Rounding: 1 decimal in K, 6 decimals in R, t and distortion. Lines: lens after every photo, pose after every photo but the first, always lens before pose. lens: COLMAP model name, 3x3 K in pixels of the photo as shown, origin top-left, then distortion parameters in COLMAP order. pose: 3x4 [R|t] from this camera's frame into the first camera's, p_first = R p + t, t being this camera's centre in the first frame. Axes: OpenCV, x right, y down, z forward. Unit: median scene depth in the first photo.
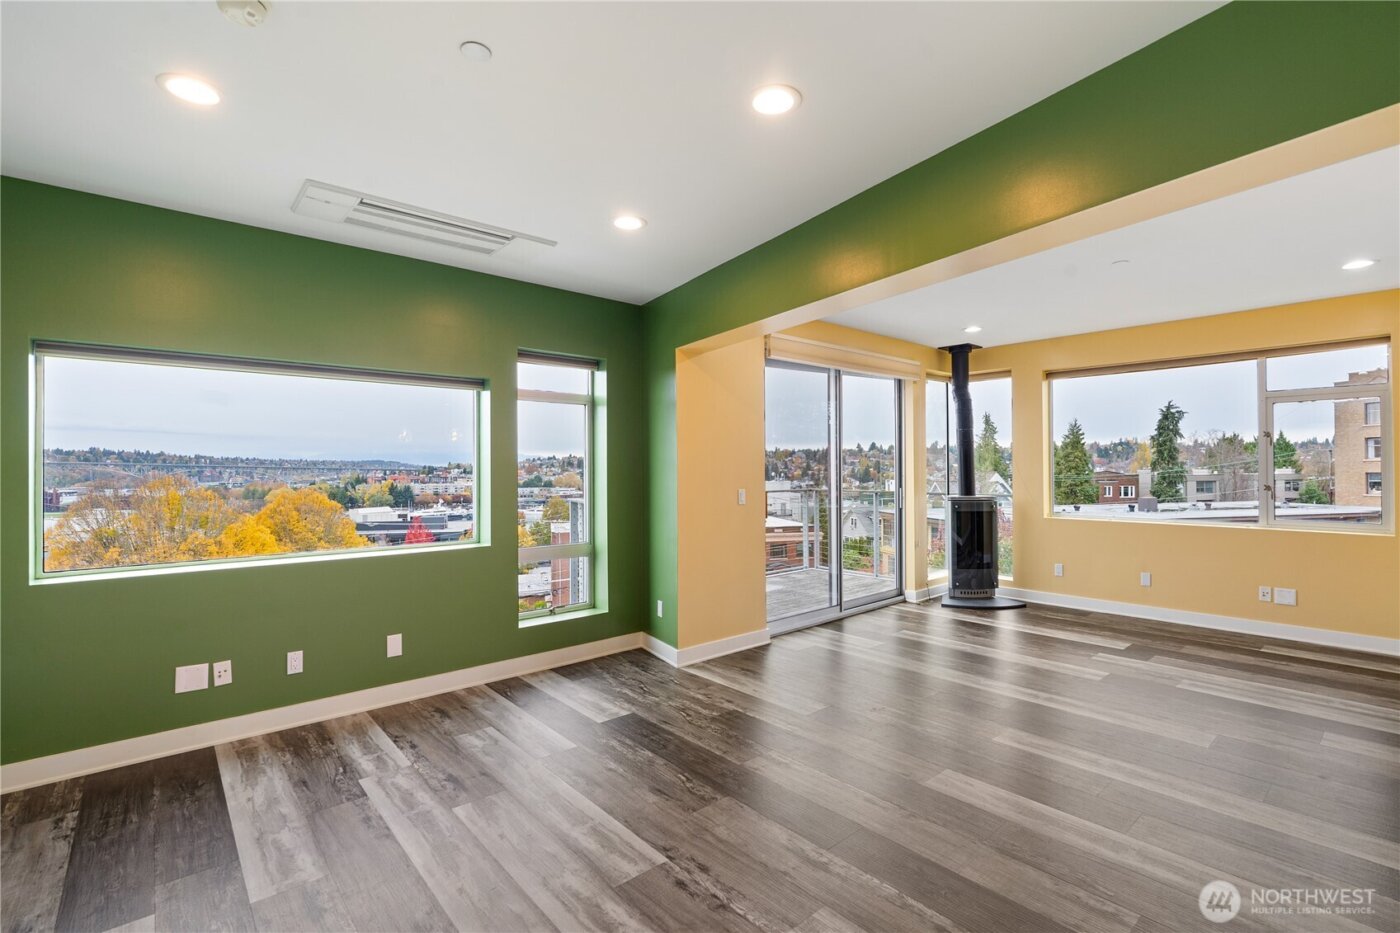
lens RADIAL K [[639.0, 0, 700.1], [0, 639.0, 460.8], [0, 0, 1]] dist [-0.003994, 0.000127]
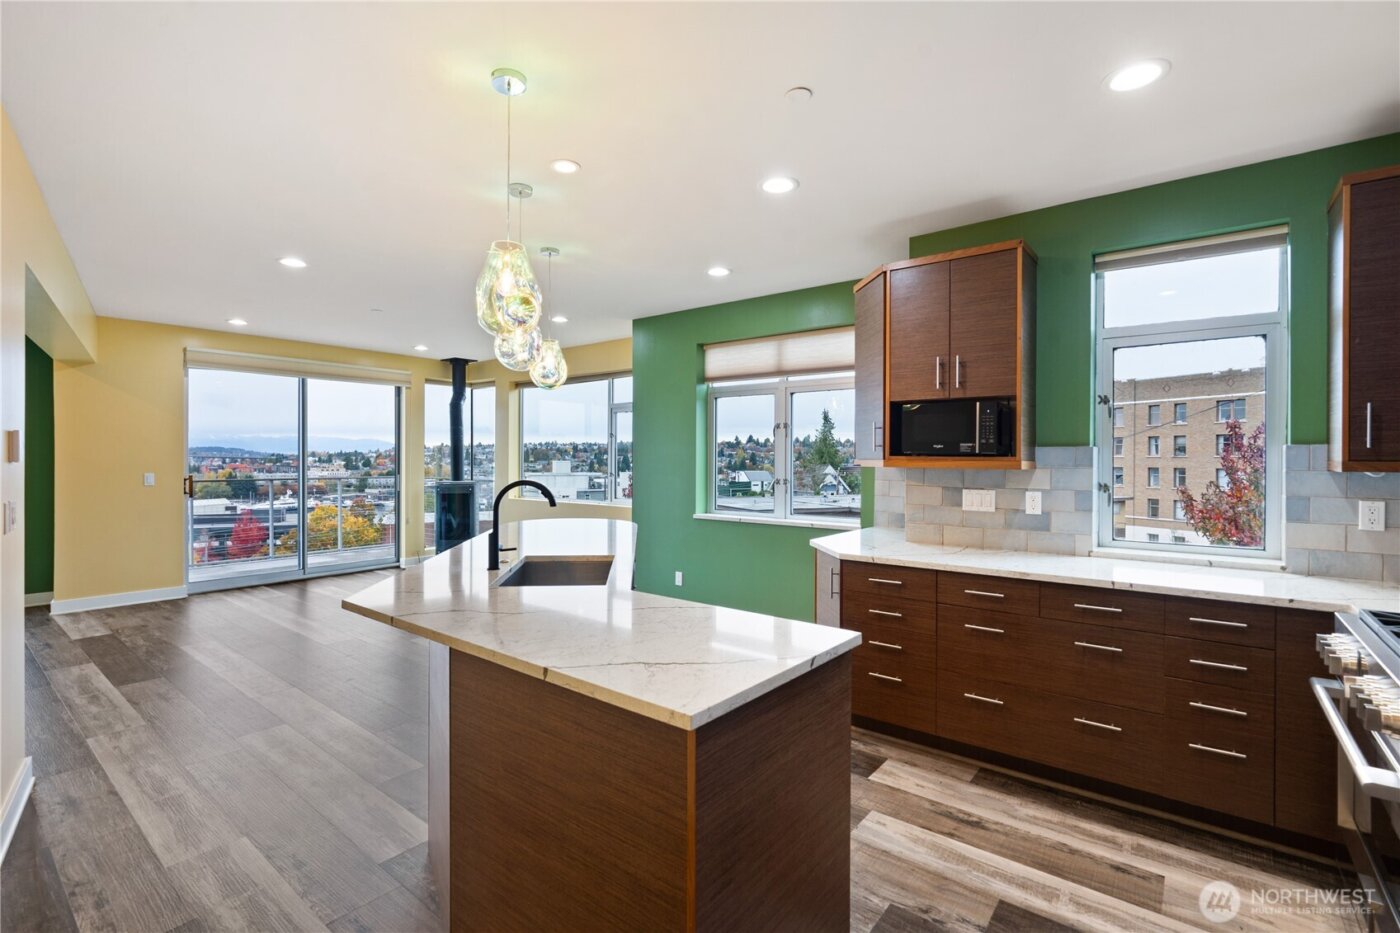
lens RADIAL K [[639.0, 0, 700.1], [0, 639.0, 460.8], [0, 0, 1]] dist [-0.003994, 0.000127]
pose [[0.983696, 0.008131, 0.179653, 1.203709], [-0.010639, 0.999859, 0.012999, -0.010081], [-0.179522, -0.014698, 0.983644, -0.546200]]
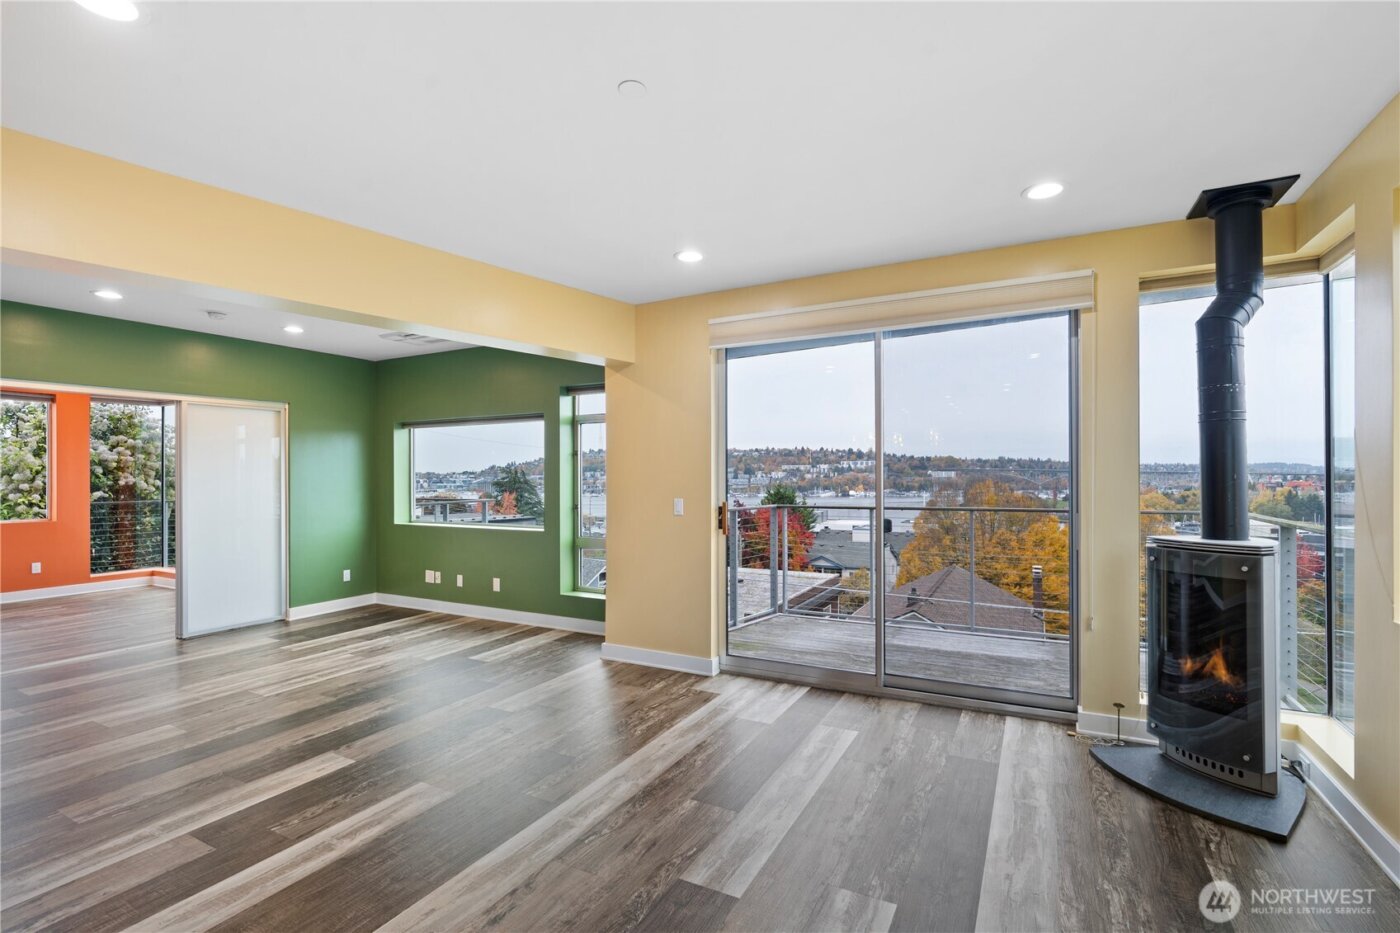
lens RADIAL K [[639.2, 0, 699.3], [0, 639.2, 473.2], [0, 0, 1]] dist [-0.007794, 0.000401]
pose [[0.355458, -0.002307, -0.934690, 1.274668], [0.013733, 0.999902, 0.002755, 0.007364], [0.934592, -0.013815, 0.355454, 0.938571]]
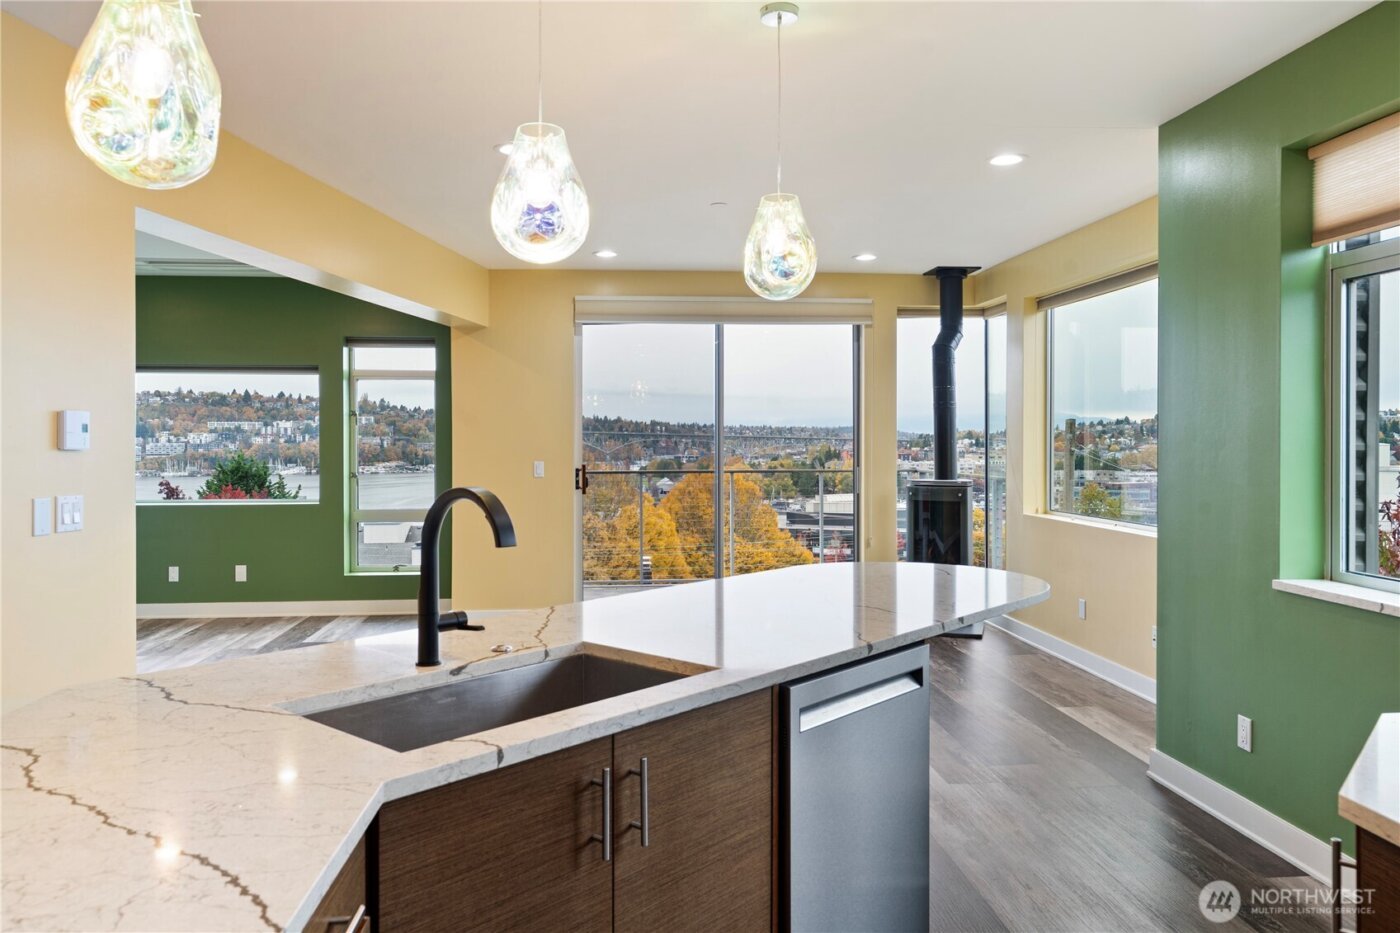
lens RADIAL K [[1017.2, 0, 698.2], [0, 1017.2, 451.0], [0, 0, 1]] dist [0.004997, -0.001305]
pose [[0.810053, 0.009401, -0.586282, 1.578303], [0.004805, 0.999731, 0.022669, -0.008281], [0.586337, -0.021180, 0.809790, -0.154626]]
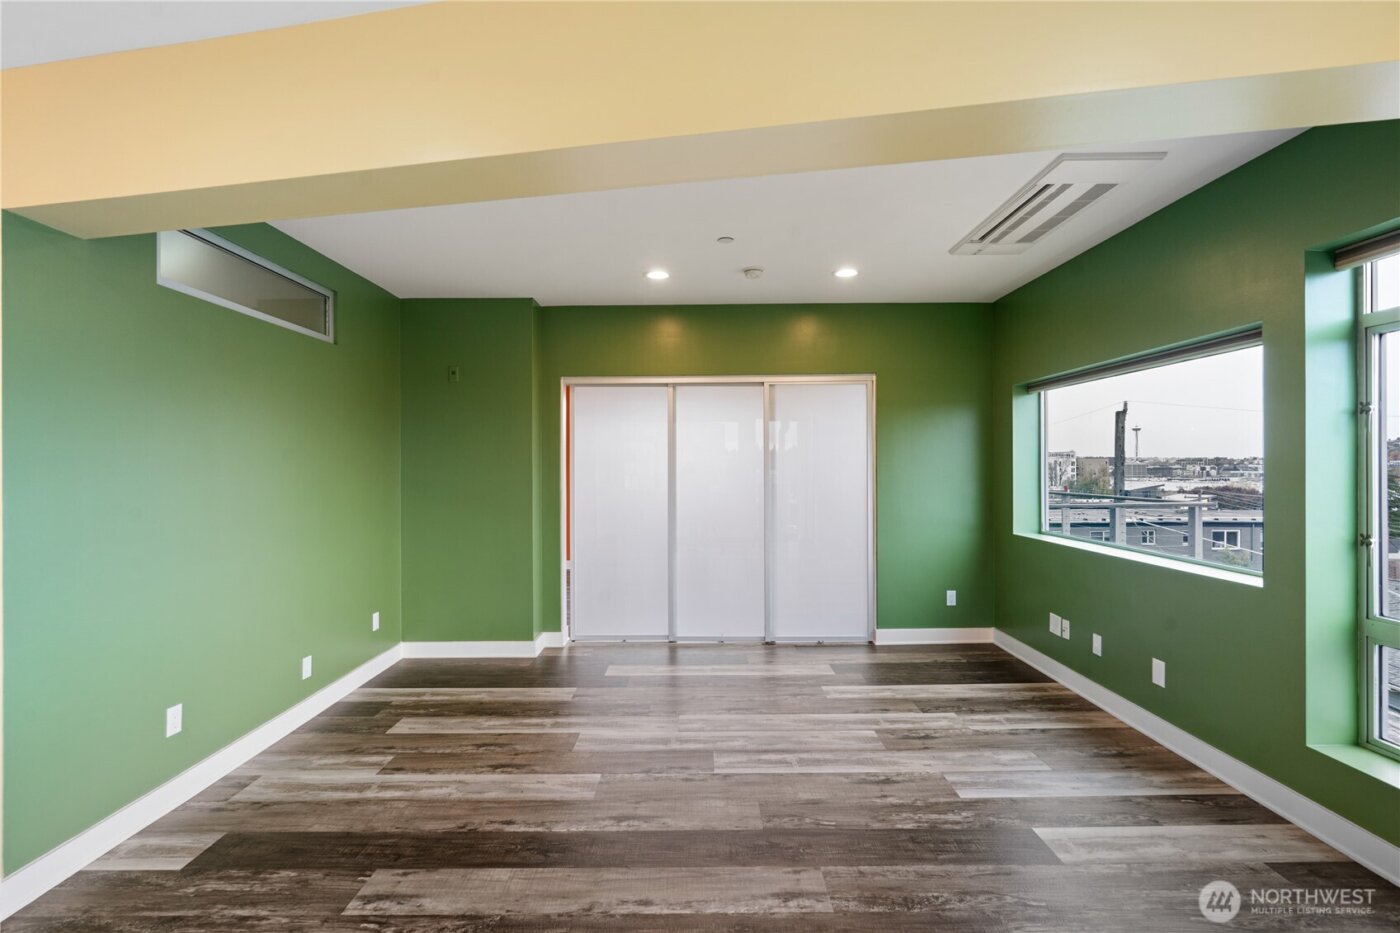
lens RADIAL K [[646.6, 0, 700.0], [0, 646.6, 466.5], [0, 0, 1]] dist [-0.005575, -0.000456]
pose [[-0.655401, 0.007447, -0.755245, 0.586850], [0.015804, 0.999868, -0.003856, 0.009071], [0.755116, -0.014463, -0.655432, 1.142294]]
